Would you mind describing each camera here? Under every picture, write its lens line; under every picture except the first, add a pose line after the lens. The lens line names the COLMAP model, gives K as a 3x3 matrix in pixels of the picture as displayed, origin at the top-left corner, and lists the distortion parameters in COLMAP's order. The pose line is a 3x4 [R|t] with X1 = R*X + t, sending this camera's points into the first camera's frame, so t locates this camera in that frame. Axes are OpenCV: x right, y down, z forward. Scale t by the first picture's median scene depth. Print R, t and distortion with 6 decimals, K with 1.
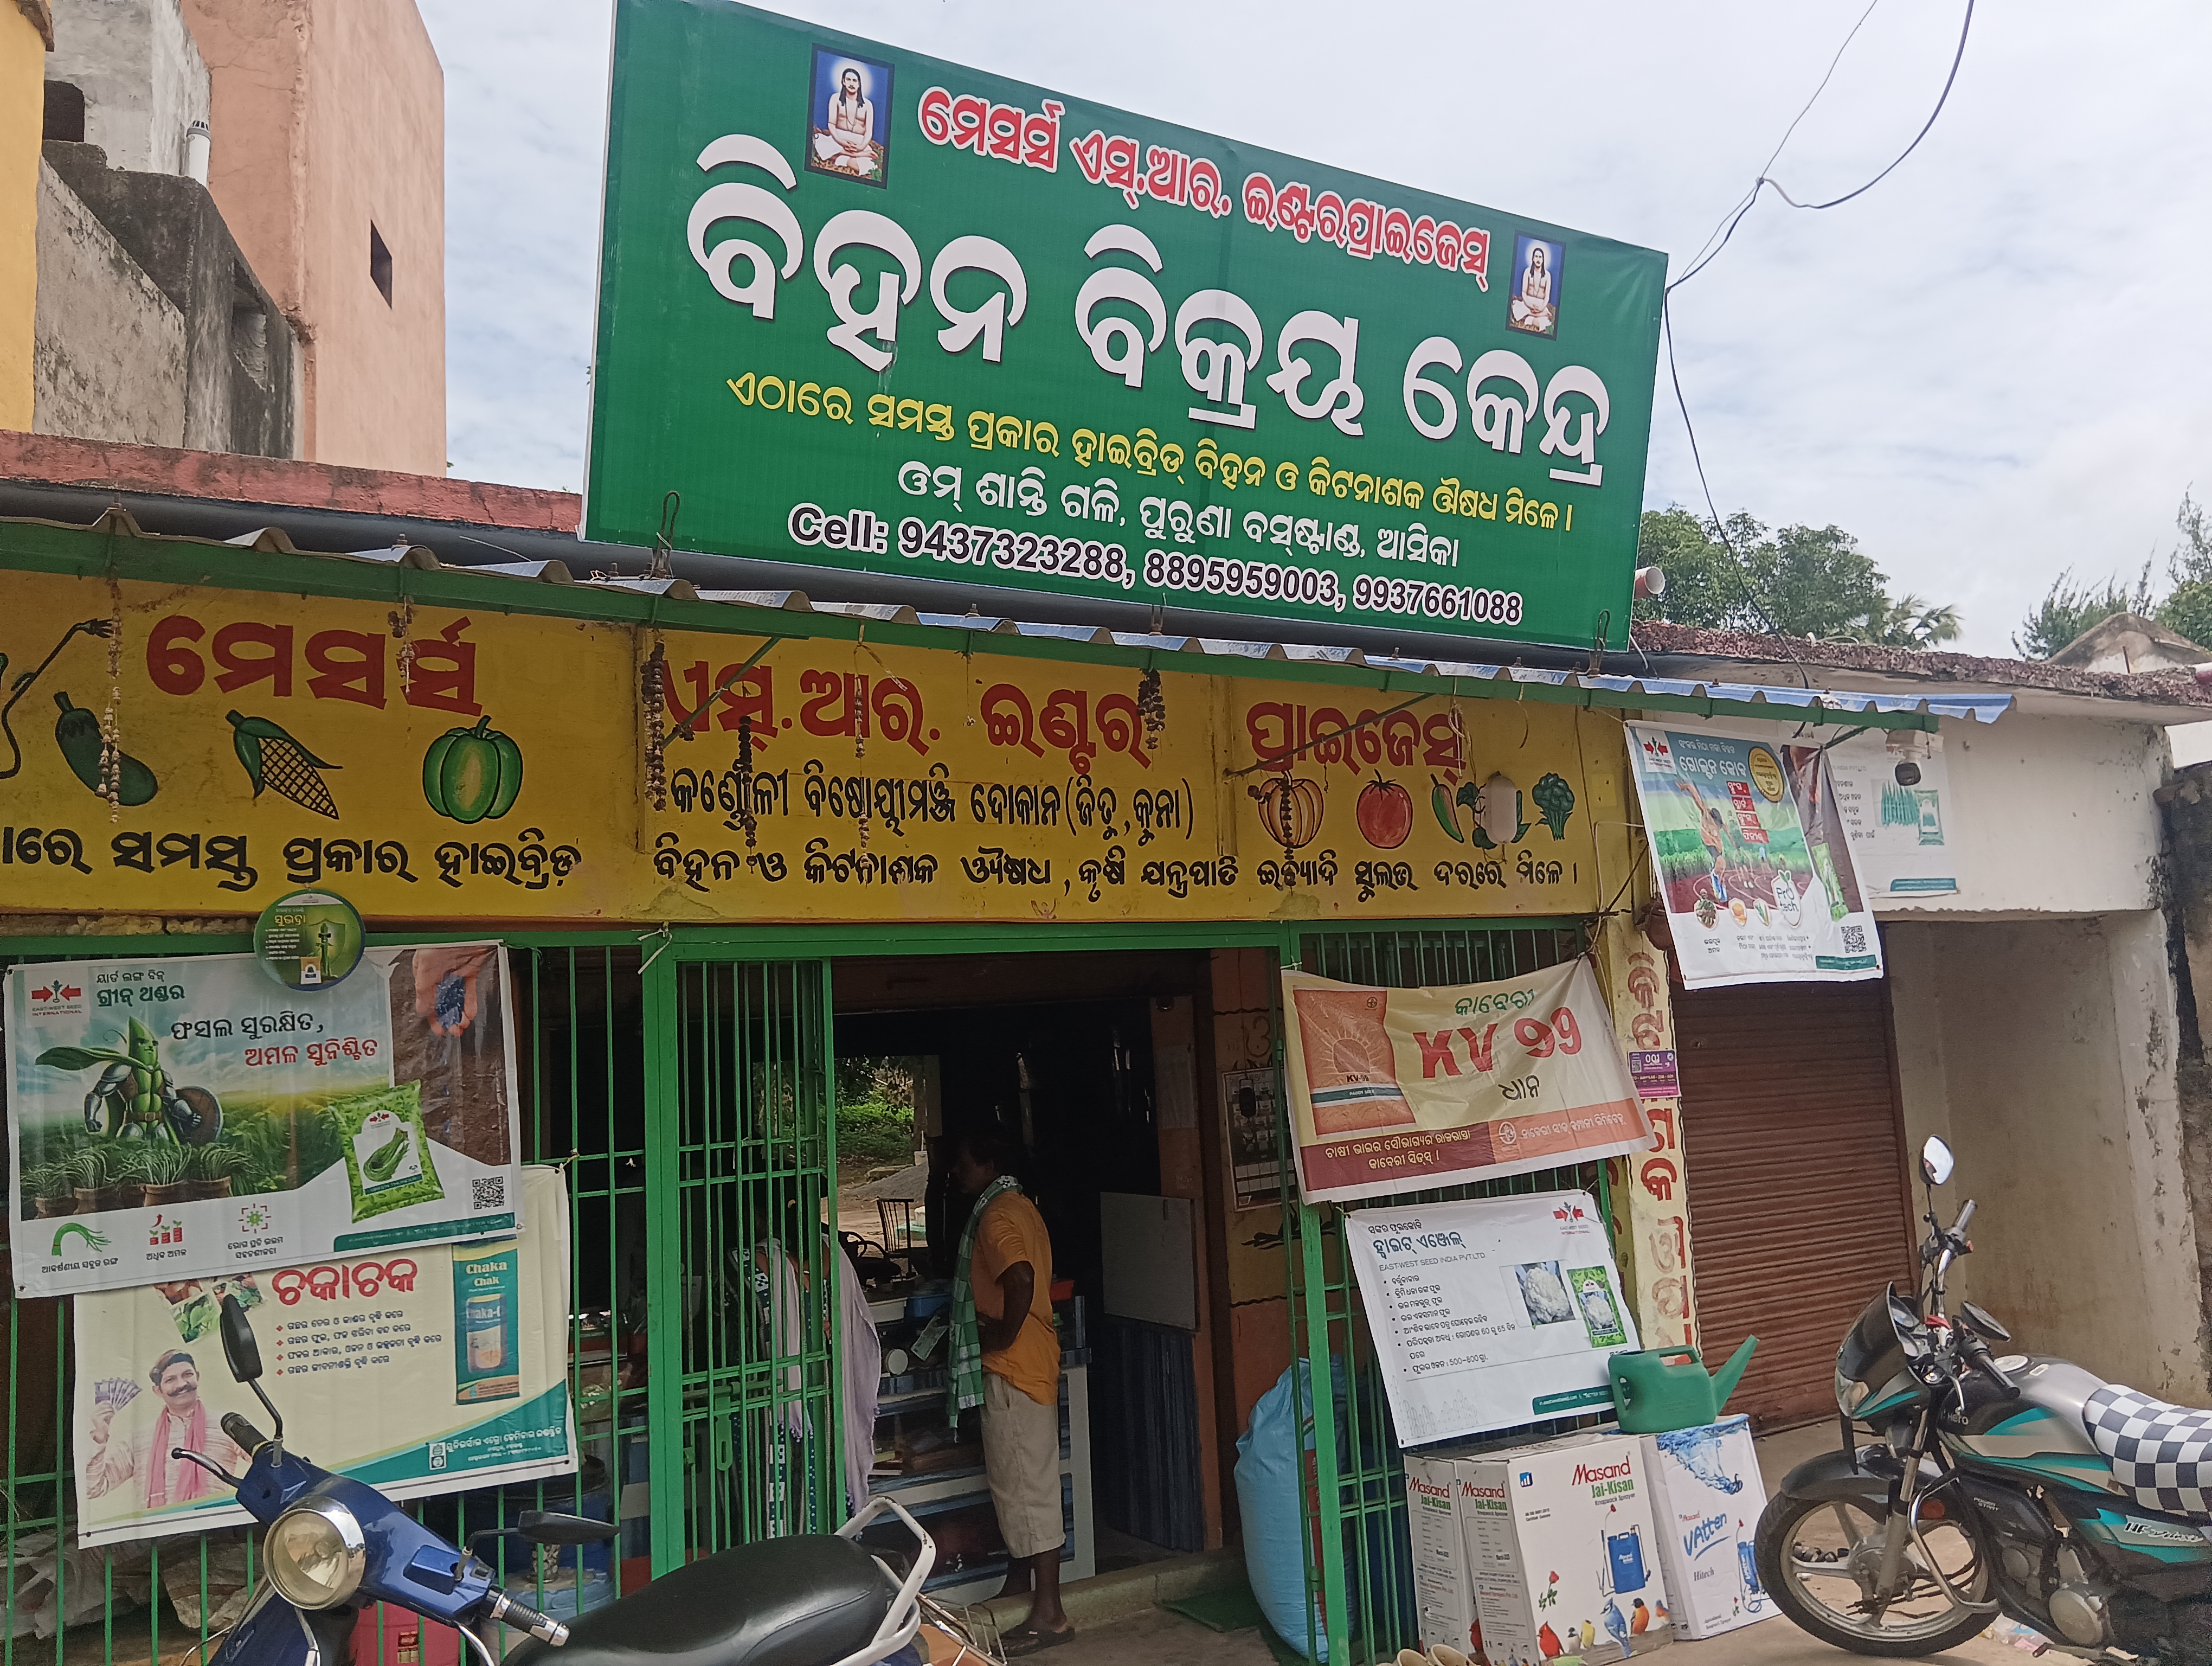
lens RADIAL K [[1796.7, 0, 1112.0], [0, 1796.7, 882.8], [0, 0, 1]] dist [0.064104, -0.123630]
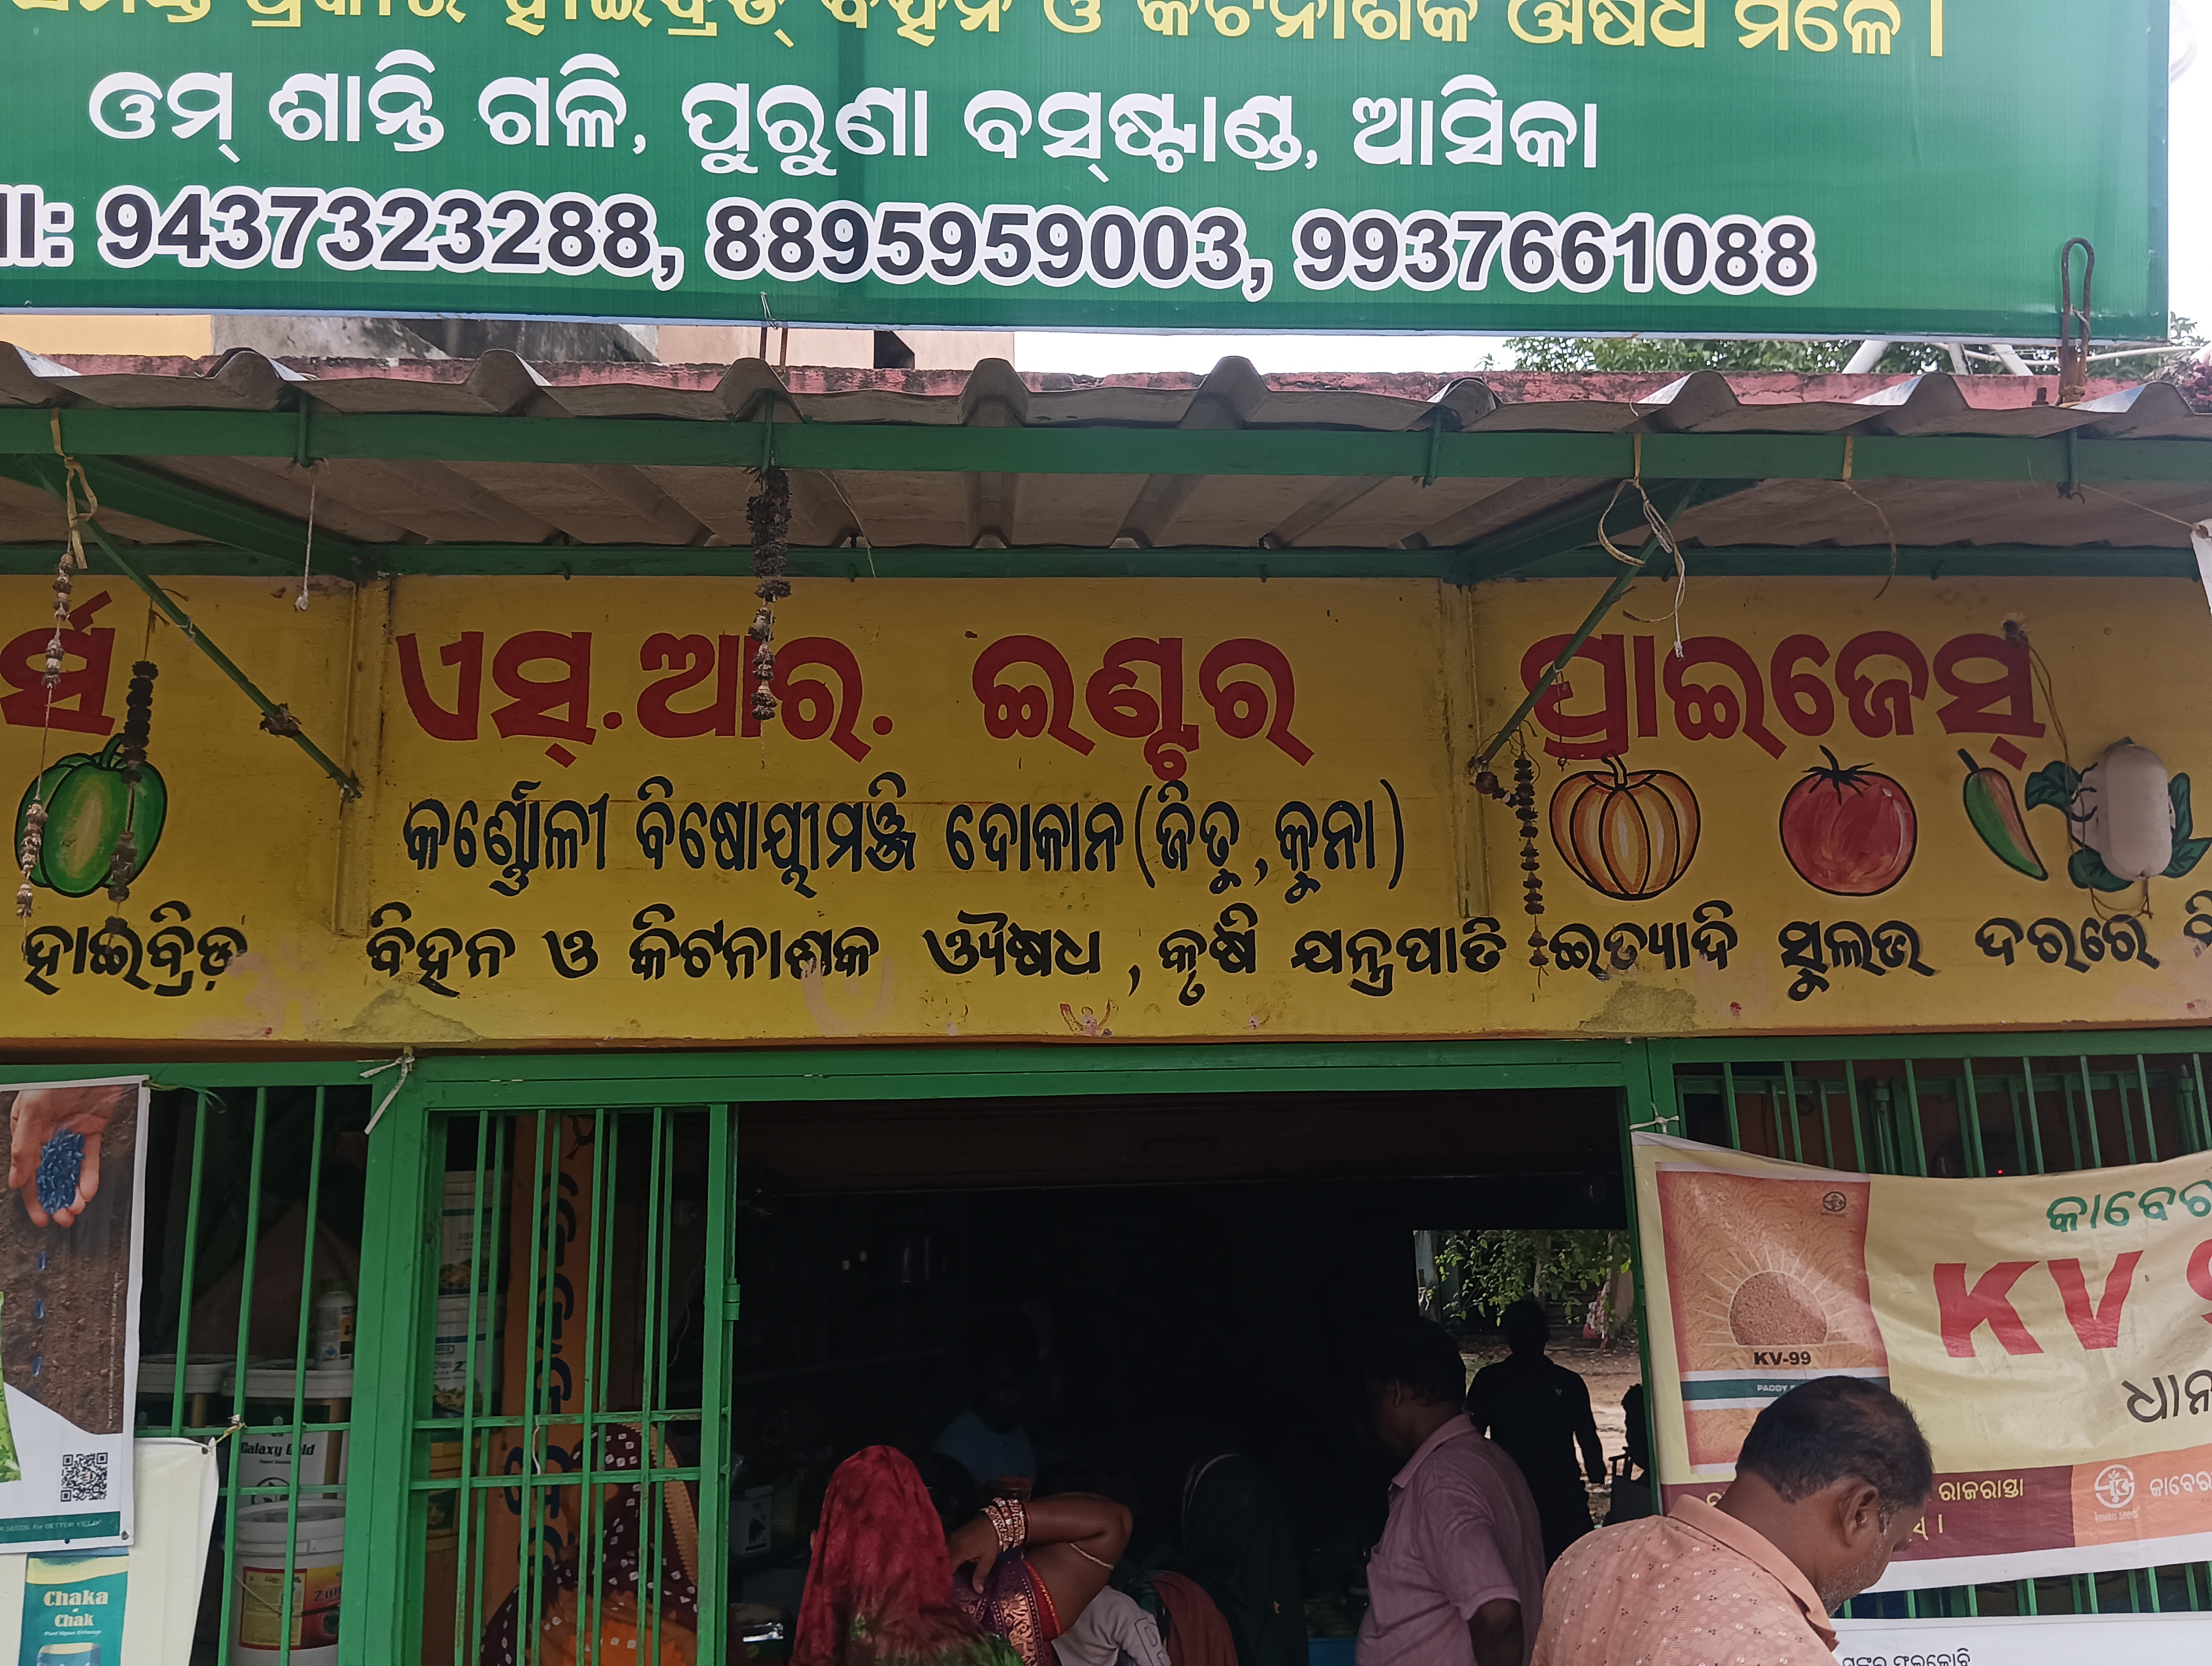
lens RADIAL K [[1796.7, 0, 1112.0], [0, 1796.7, 849.9], [0, 0, 1]] dist [0.064104, -0.123630]
pose [[0.881351, -0.062578, -0.468300, 0.255549], [0.016635, 0.994685, -0.101609, 0.020876], [0.472170, 0.081763, 0.877707, 0.542655]]
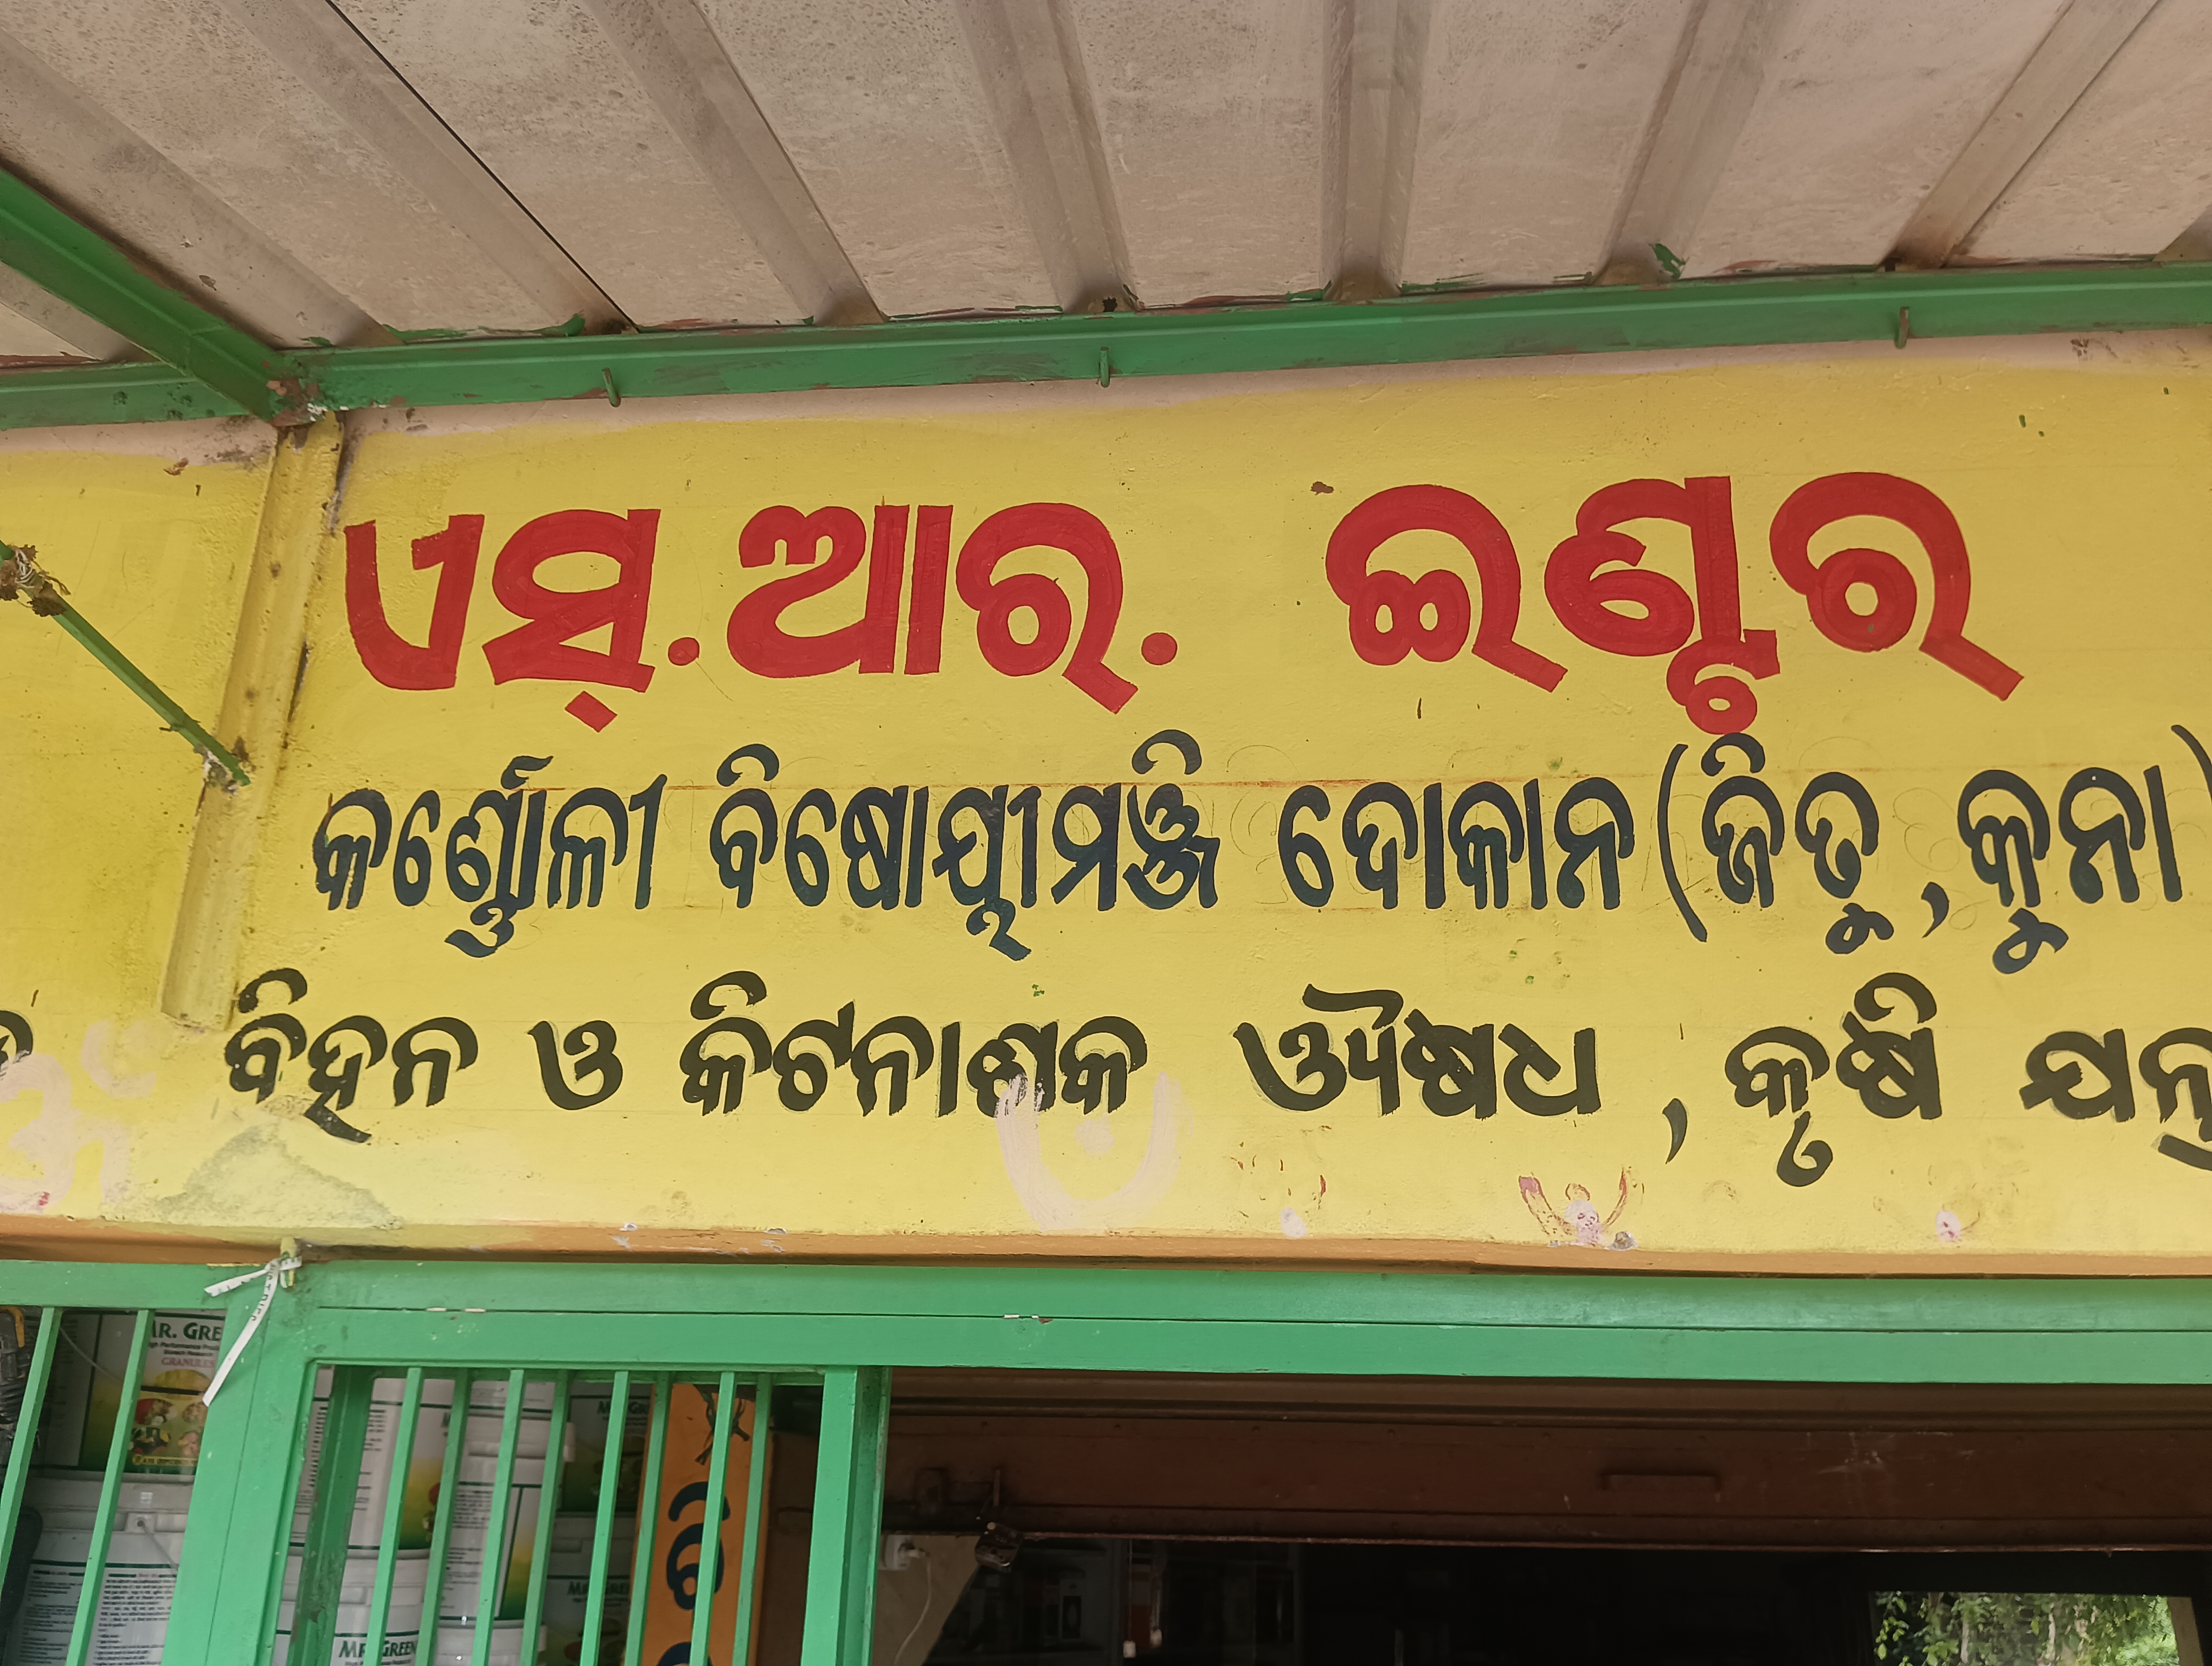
lens RADIAL K [[1796.7, 0, 1110.8], [0, 1796.7, 825.5], [0, 0, 1]] dist [0.064104, -0.123630]
pose [[0.781398, -0.158318, -0.603616, 0.086339], [-0.011332, 0.963523, -0.267386, 0.034880], [0.623930, 0.215775, 0.751101, 0.798236]]
